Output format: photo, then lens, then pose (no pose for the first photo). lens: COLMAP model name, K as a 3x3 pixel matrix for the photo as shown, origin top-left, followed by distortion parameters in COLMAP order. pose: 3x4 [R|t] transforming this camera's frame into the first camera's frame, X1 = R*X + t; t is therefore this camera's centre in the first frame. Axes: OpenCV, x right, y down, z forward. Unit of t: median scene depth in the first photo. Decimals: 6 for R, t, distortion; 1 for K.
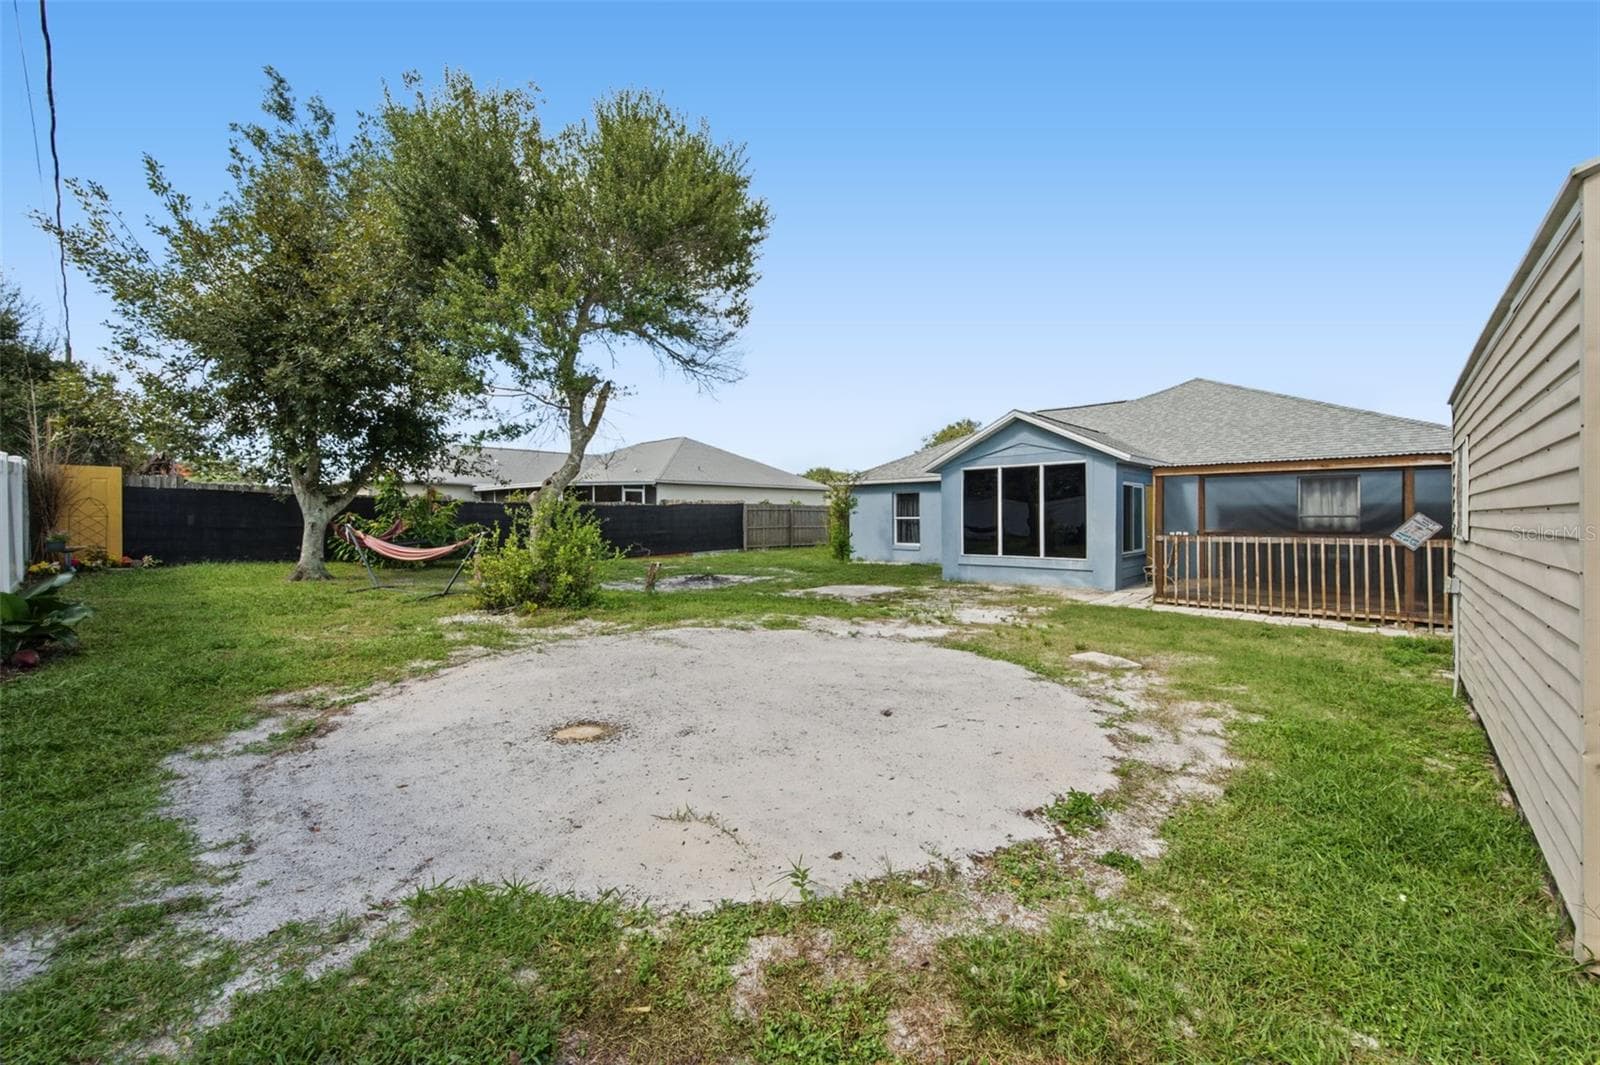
lens RADIAL K [[652.9, 0, 807.3], [0, 652.9, 525.4], [0, 0, 1]] dist [0.003532, -0.000224]
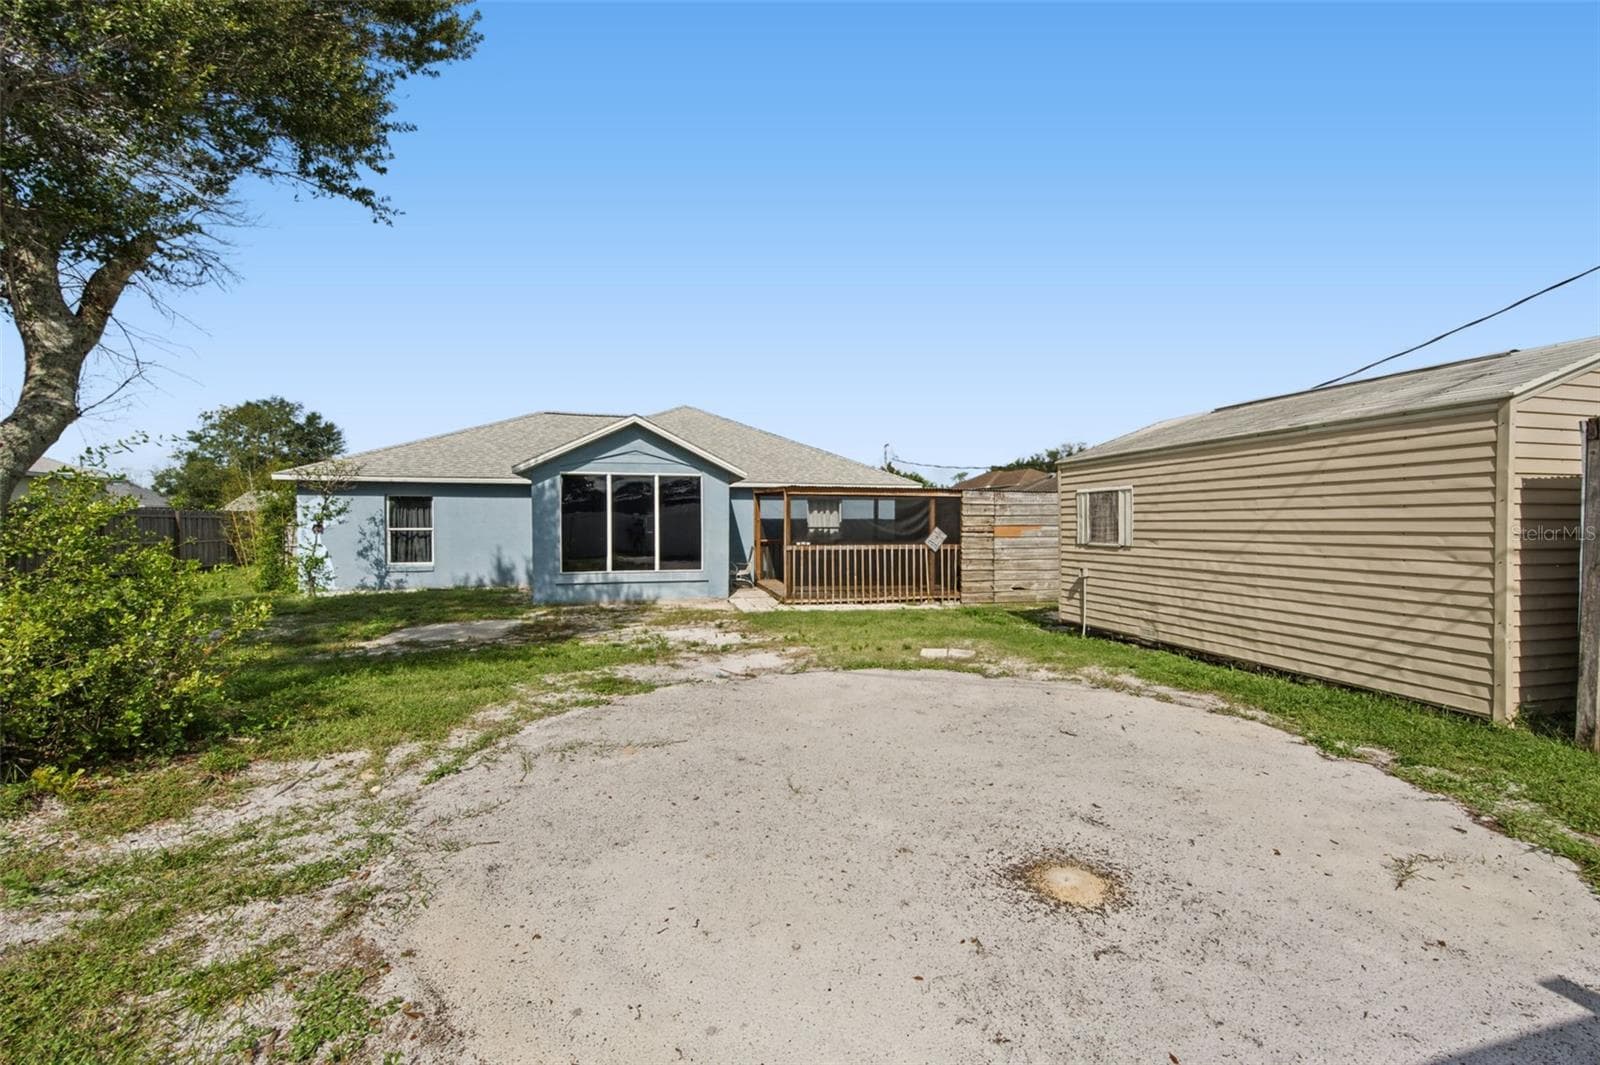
lens RADIAL K [[652.9, 0, 803.1], [0, 652.9, 525.1], [0, 0, 1]] dist [0.003532, -0.000224]
pose [[0.538189, 0.002919, 0.842819, -0.367822], [0.008039, 0.999931, -0.008597, -0.009116], [-0.842786, 0.011403, 0.538128, 0.316114]]
